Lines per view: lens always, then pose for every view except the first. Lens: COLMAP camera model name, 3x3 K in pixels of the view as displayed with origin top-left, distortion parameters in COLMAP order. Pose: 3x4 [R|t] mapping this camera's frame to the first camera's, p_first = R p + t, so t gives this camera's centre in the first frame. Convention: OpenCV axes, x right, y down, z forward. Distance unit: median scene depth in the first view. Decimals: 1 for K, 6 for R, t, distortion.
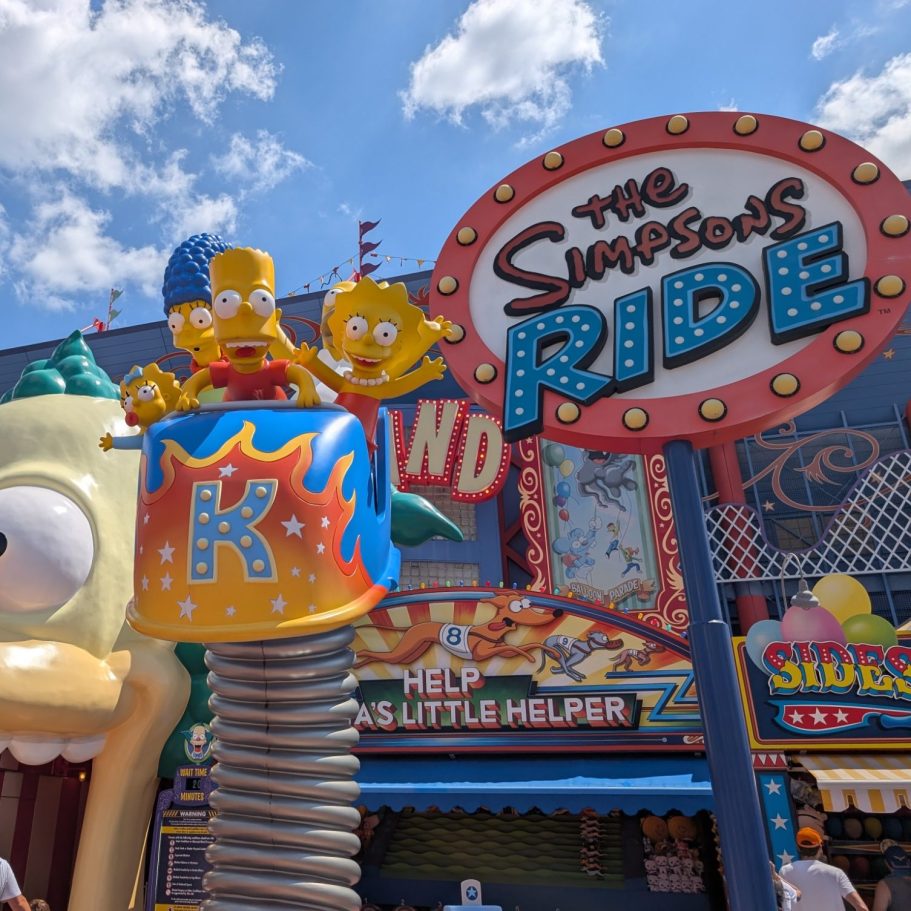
lens RADIAL K [[788.5, 0, 455.5], [0, 788.5, 455.5], [0, 0, 1]] dist [0.005611, 0.001382]
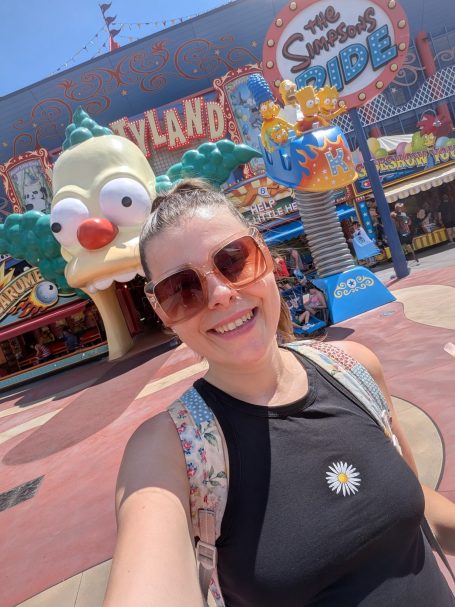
lens RADIAL K [[440.4, 0, 227.5], [0, 440.4, 303.5], [0, 0, 1]] dist [-0.027609, 0.005622]
pose [[0.883292, -0.357055, 0.303822, -0.944646], [0.185163, 0.861054, 0.473603, -0.255703], [-0.430709, -0.362073, 0.826676, -0.541217]]
